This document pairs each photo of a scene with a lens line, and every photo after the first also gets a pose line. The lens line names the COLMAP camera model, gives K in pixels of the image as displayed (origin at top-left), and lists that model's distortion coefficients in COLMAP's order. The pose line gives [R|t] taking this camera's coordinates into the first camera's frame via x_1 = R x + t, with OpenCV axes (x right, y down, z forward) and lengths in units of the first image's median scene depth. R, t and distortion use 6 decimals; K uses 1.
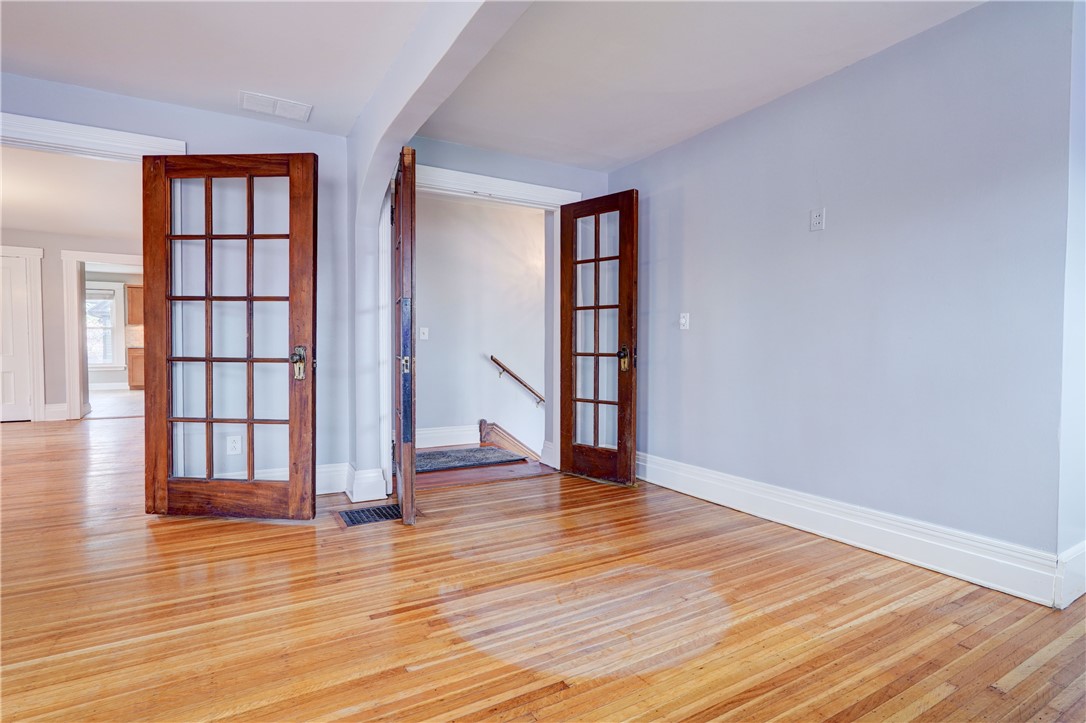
lens RADIAL K [[530.3, 0, 513.1], [0, 530.3, 357.4], [0, 0, 1]] dist [0.008664, -0.000245]
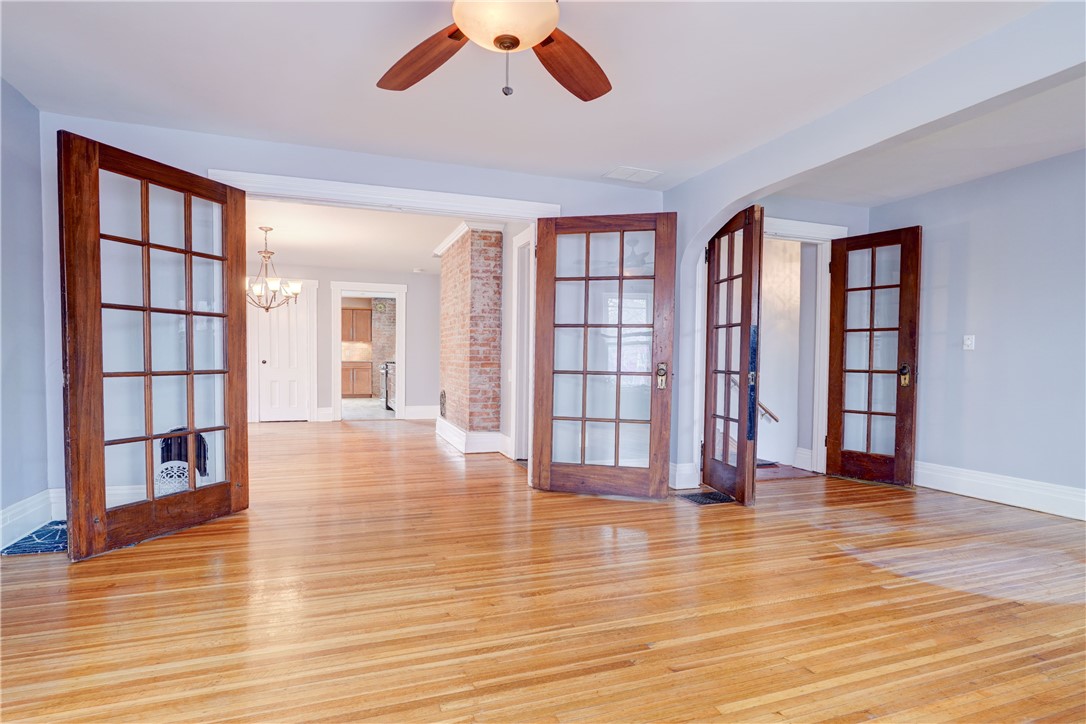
lens RADIAL K [[526.1, 0, 518.4], [0, 526.1, 379.8], [0, 0, 1]] dist [-0.033636, 0.009163]
pose [[0.983670, 0.011732, -0.179599, -0.490196], [-0.009599, 0.999873, 0.012740, 0.006897], [0.179725, -0.010808, 0.983657, -0.290359]]
